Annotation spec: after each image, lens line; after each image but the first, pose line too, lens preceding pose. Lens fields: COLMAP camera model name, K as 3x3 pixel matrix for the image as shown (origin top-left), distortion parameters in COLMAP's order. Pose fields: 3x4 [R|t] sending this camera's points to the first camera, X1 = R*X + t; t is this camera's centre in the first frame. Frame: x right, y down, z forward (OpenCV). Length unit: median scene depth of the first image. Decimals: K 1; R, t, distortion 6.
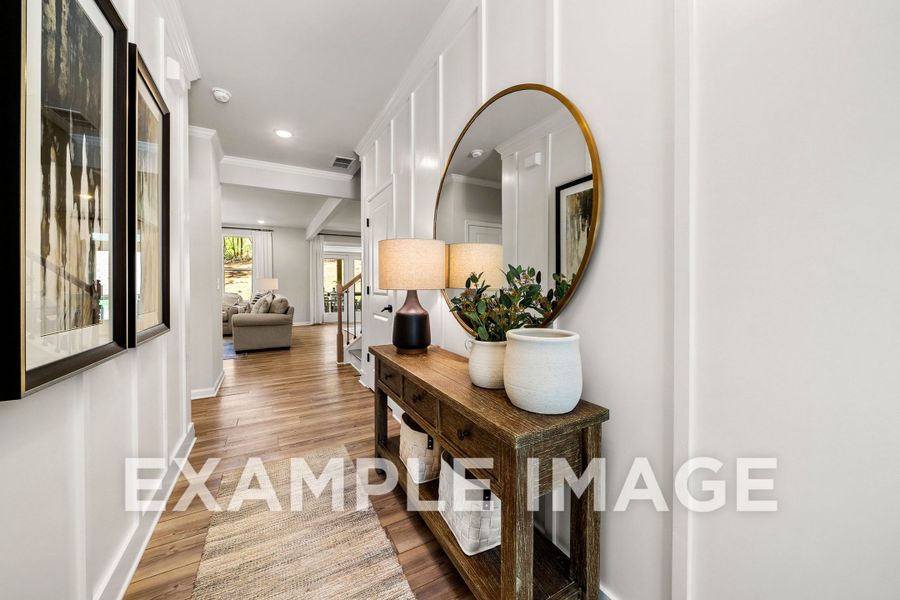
lens RADIAL K [[323.9, 0, 434.2], [0, 323.9, 284.2], [0, 0, 1]] dist [0.003433, 0.000330]
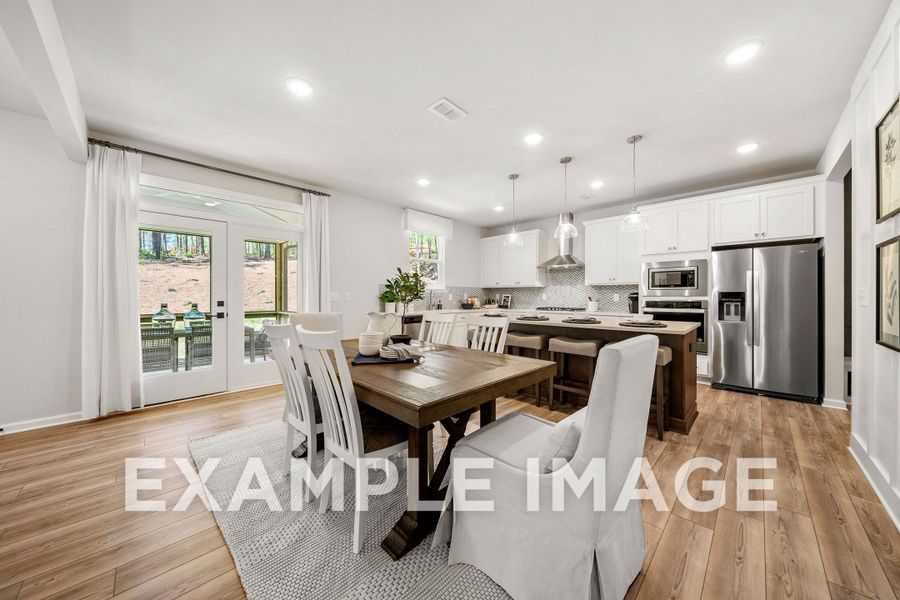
lens RADIAL K [[311.0, 0, 447.3], [0, 311.0, 295.1], [0, 0, 1]] dist [-0.007107, 0.000653]
pose [[0.950314, 0.007590, 0.311199, -0.151049], [-0.004691, 0.999938, -0.010063, -0.000045], [-0.311257, 0.008104, 0.950291, 0.673505]]
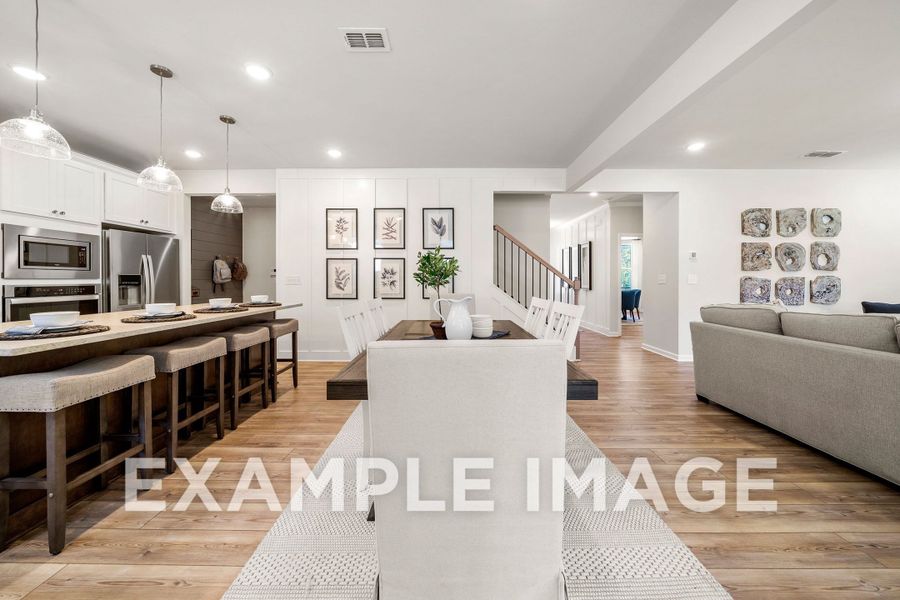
lens RADIAL K [[311.0, 0, 455.6], [0, 311.0, 282.2], [0, 0, 1]] dist [-0.007107, 0.000653]
pose [[-0.883677, 0.001501, 0.468095, -0.231671], [0.005675, 0.999956, 0.007507, -0.001605], [-0.468063, 0.009290, -0.883646, 1.174709]]
